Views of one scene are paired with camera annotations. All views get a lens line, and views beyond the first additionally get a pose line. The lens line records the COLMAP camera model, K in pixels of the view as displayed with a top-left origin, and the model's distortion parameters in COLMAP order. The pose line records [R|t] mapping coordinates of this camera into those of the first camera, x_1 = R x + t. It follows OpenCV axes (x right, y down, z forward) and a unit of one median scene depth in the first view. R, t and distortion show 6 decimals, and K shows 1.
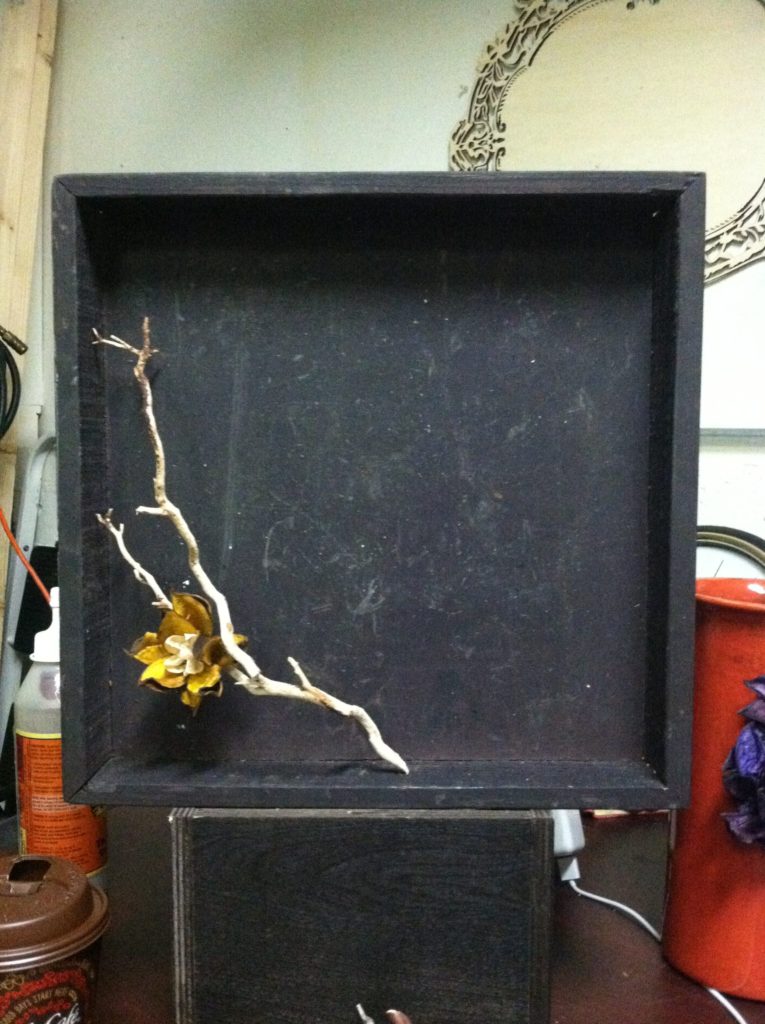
lens RADIAL K [[1075.6, 0, 382.5], [0, 1075.6, 512.0], [0, 0, 1]] dist [0.046272, -0.221067]
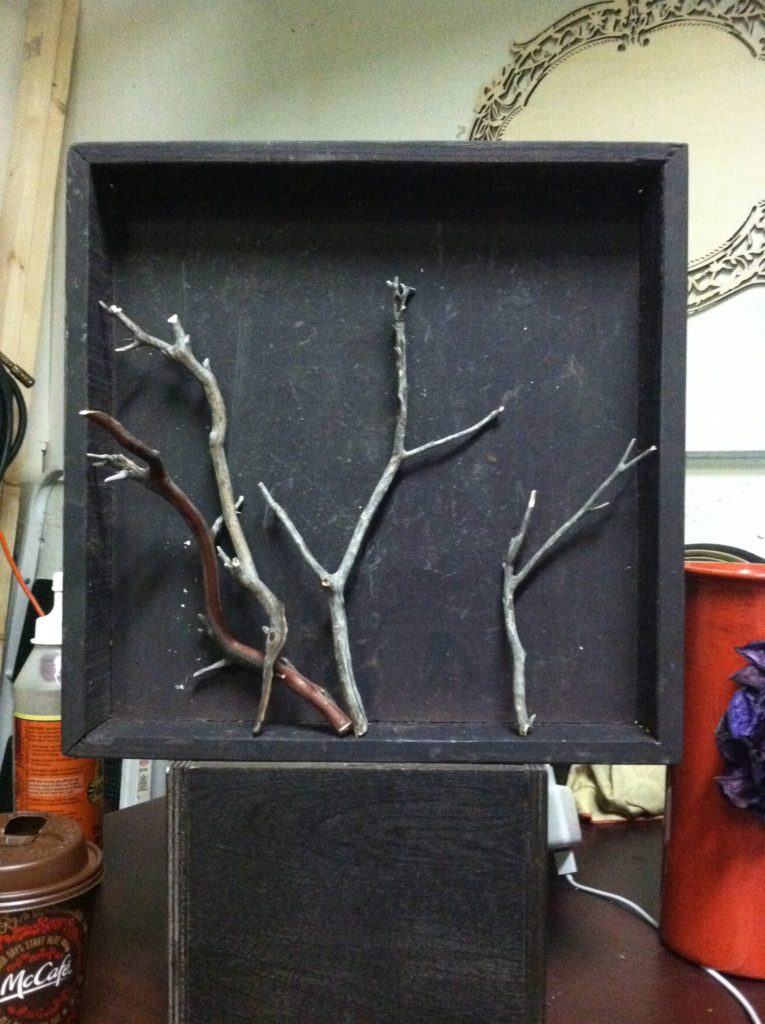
lens RADIAL K [[1075.6, 0, 382.5], [0, 1075.6, 512.0], [0, 0, 1]] dist [0.046272, -0.221067]
pose [[0.999984, 0.005577, -0.000889, 0.003893], [-0.005627, 0.997282, -0.073461, 0.112140], [0.000476, 0.073464, 0.997298, -0.022386]]
